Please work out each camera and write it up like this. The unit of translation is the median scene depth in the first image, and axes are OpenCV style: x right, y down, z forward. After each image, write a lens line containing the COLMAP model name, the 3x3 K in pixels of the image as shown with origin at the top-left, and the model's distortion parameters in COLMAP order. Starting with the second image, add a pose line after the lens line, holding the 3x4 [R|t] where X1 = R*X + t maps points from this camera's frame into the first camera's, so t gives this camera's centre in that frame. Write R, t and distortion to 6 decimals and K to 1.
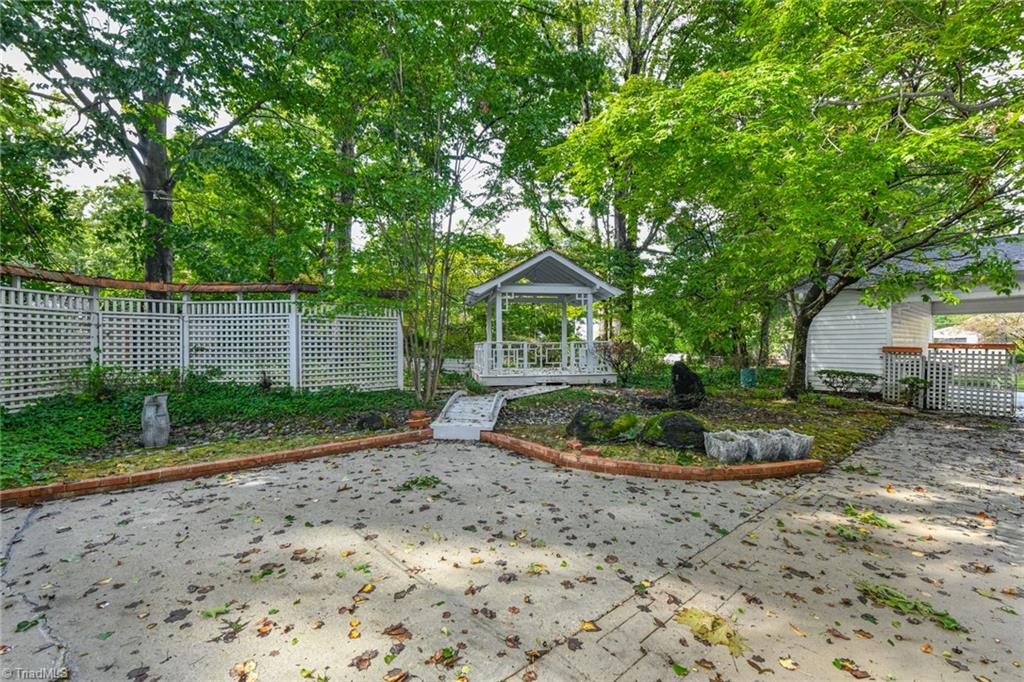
lens RADIAL K [[411.9, 0, 518.3], [0, 411.9, 343.7], [0, 0, 1]] dist [0.015442, -0.001959]
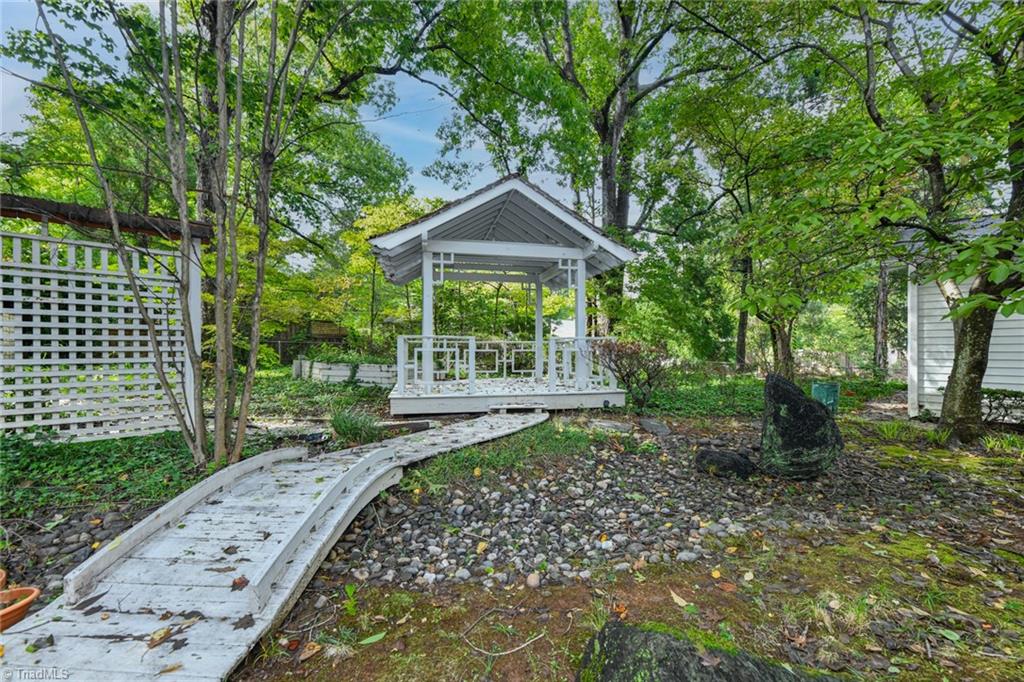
lens RADIAL K [[411.9, 0, 514.7], [0, 411.9, 357.7], [0, 0, 1]] dist [0.015442, -0.001959]
pose [[0.998637, 0.004917, 0.051958, 0.065970], [-0.006225, 0.999667, 0.025042, 0.014196], [-0.051818, -0.025331, 0.998335, 0.589199]]
